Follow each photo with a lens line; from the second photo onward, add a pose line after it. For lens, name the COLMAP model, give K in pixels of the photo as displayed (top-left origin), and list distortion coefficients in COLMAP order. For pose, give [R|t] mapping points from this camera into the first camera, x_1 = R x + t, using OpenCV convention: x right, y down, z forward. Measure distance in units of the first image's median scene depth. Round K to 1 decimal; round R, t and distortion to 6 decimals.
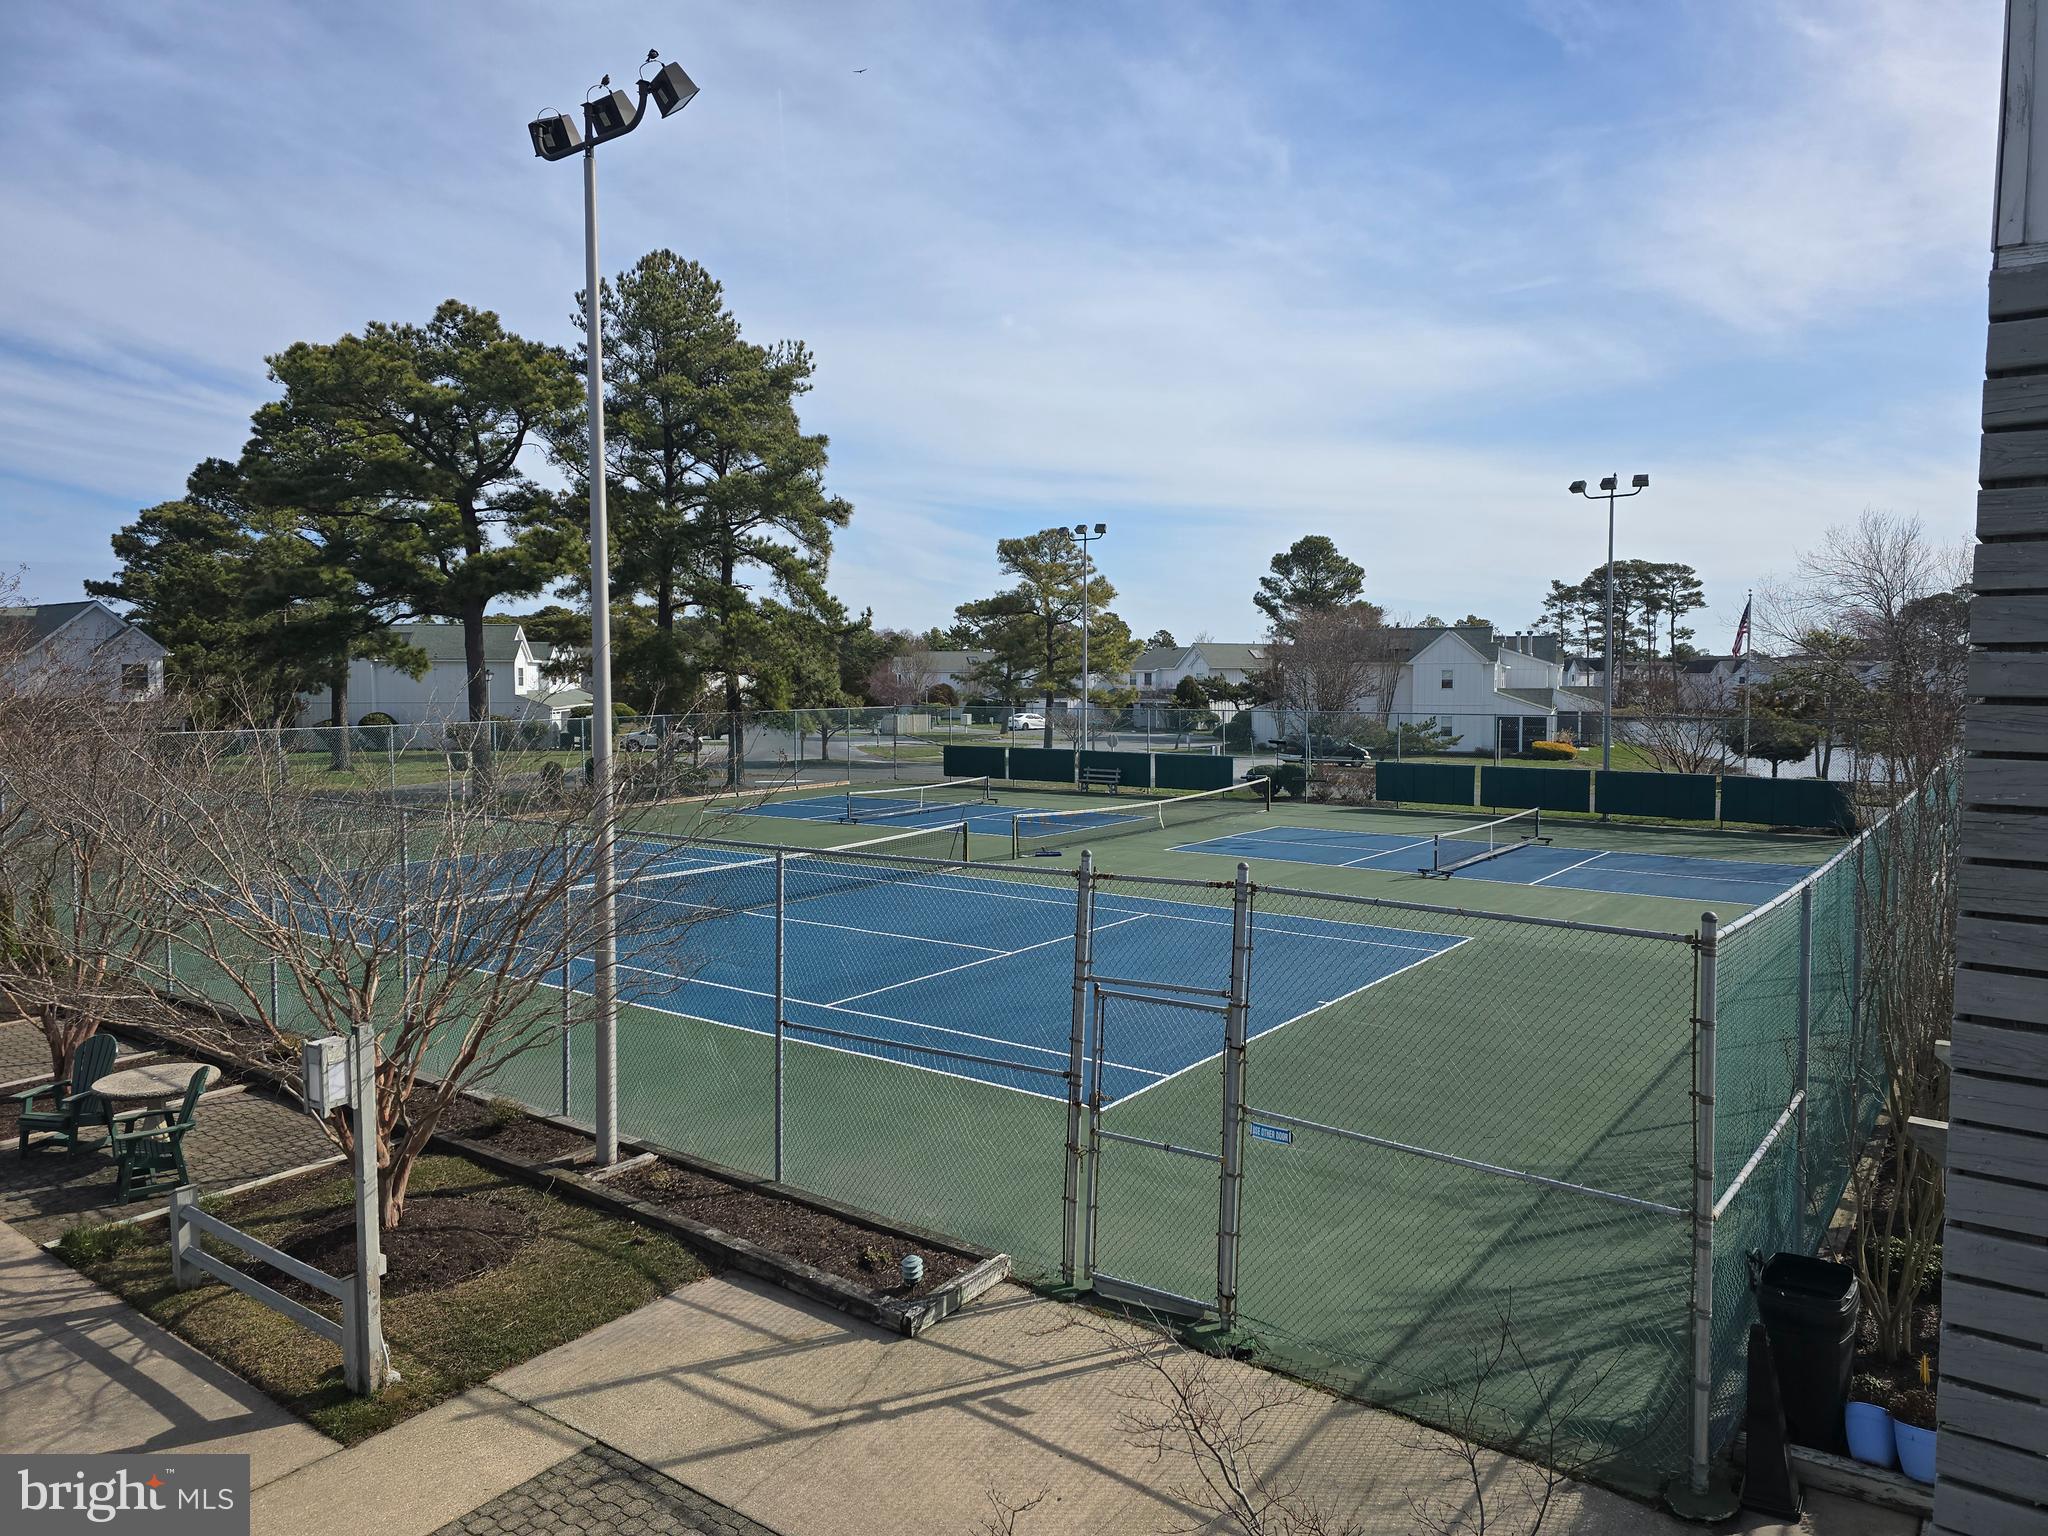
lens RADIAL K [[1368.6, 0, 1025.0], [0, 1368.6, 757.8], [0, 0, 1]] dist [0.066841, -0.085244]
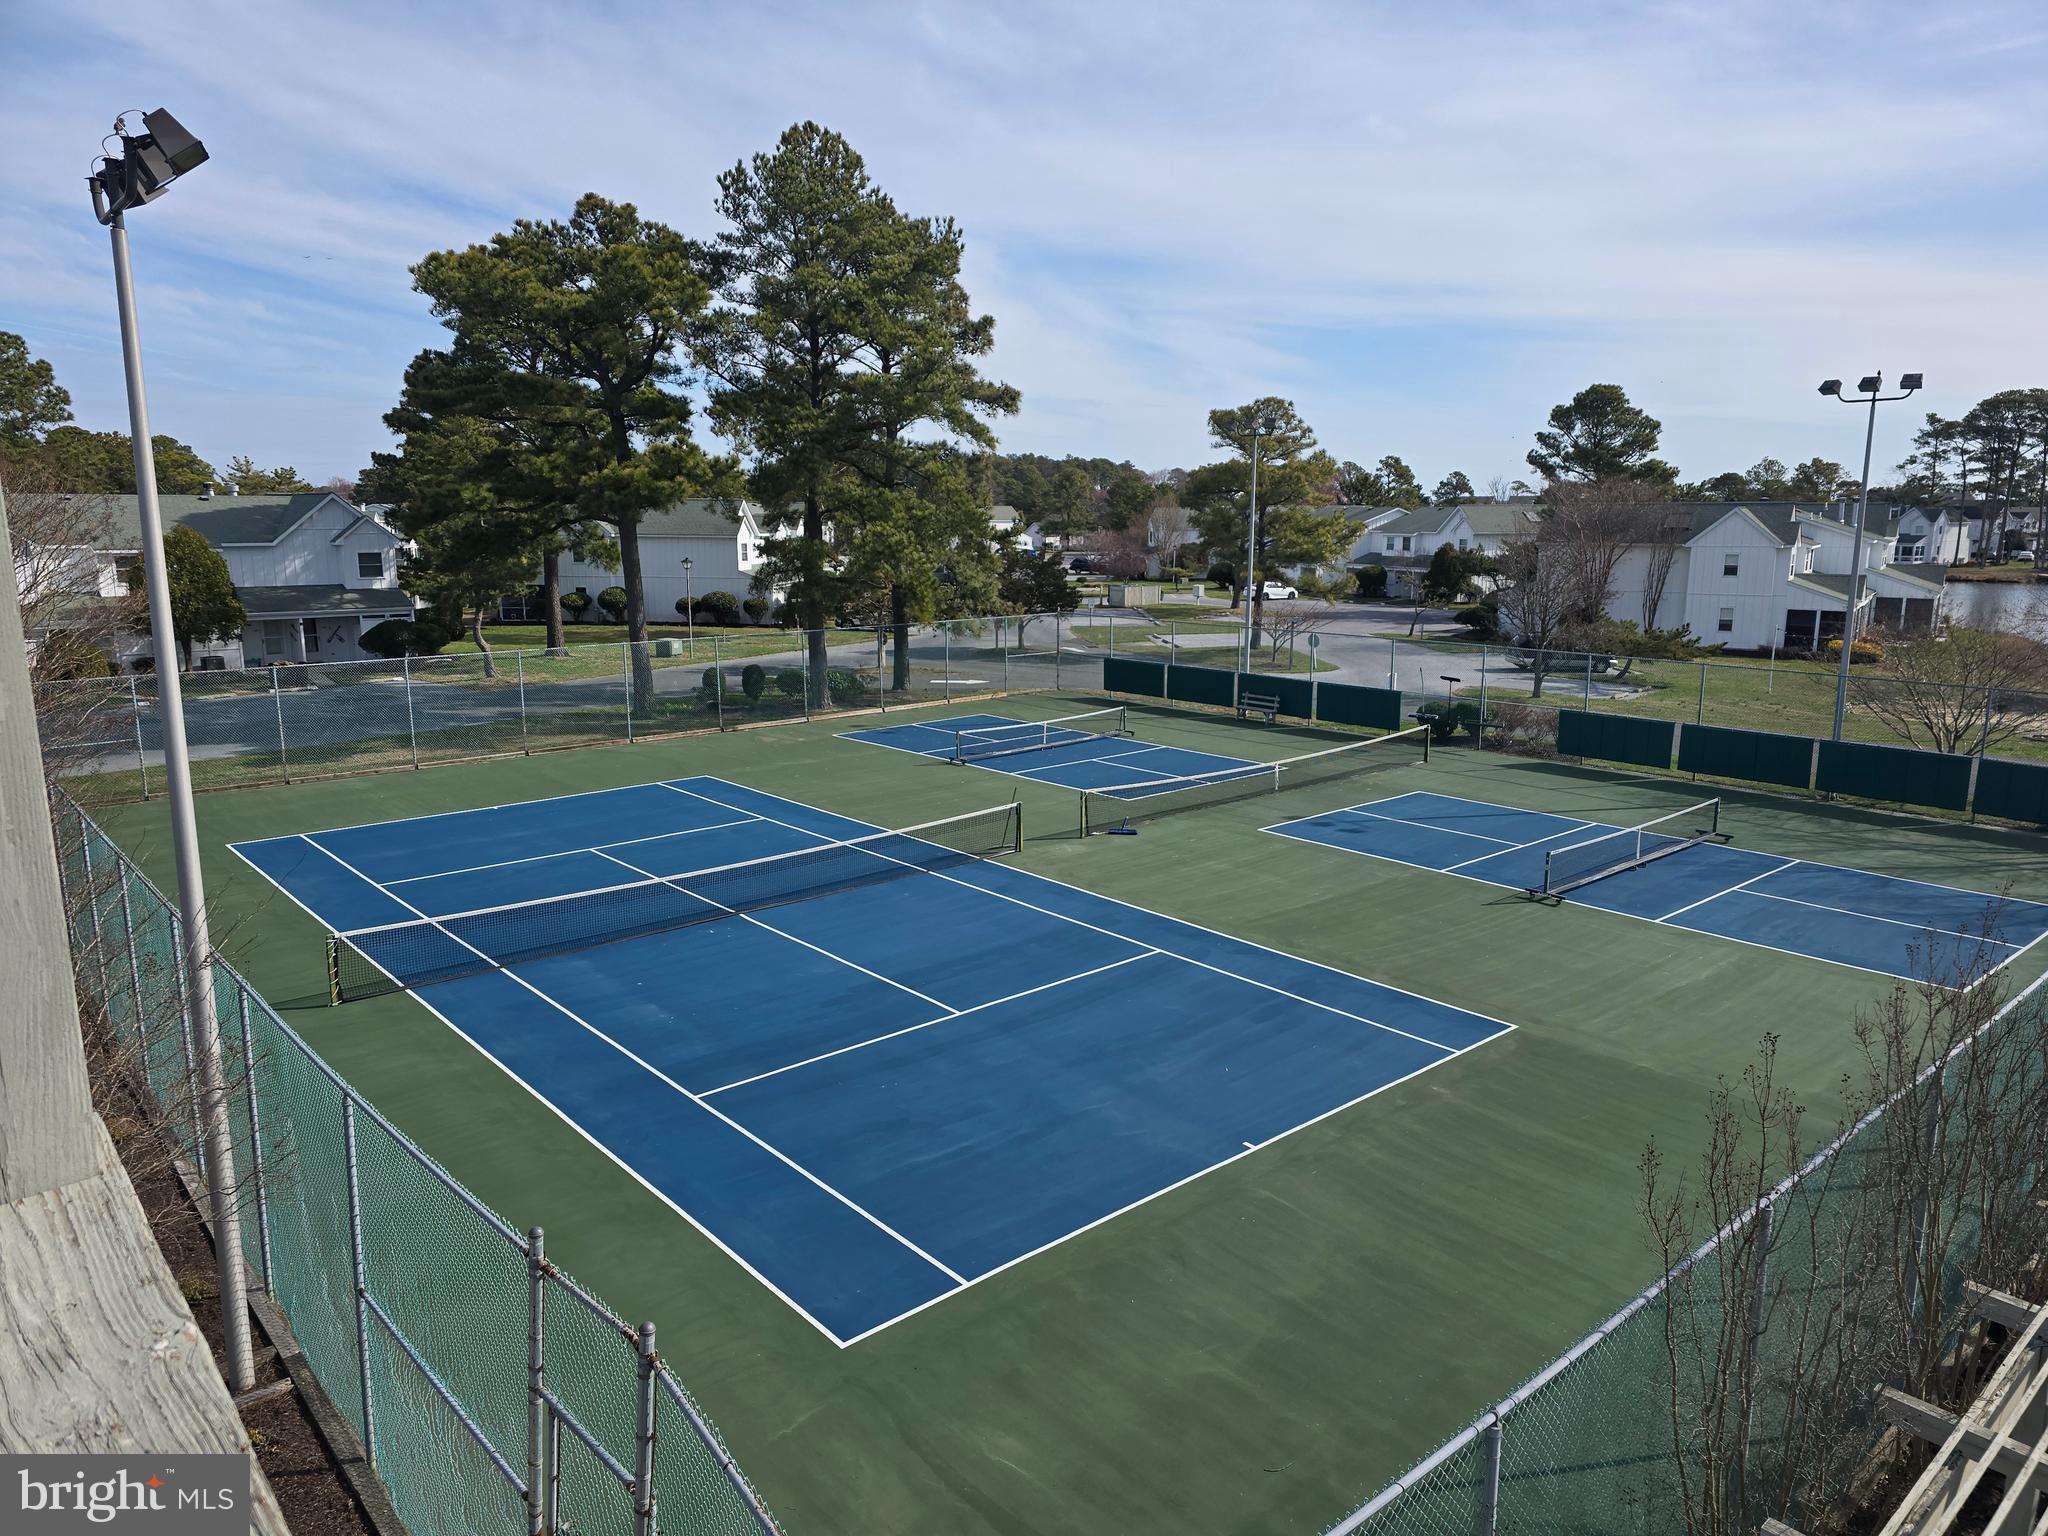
lens RADIAL K [[1360.2, 0, 1048.8], [0, 1360.2, 774.5], [0, 0, 1]] dist [0.046466, -0.043998]
pose [[0.977657, 0.042081, -0.205953, 0.075726], [-0.012696, 0.989789, 0.141970, -0.047150], [0.209824, -0.136184, 0.968209, 0.058039]]
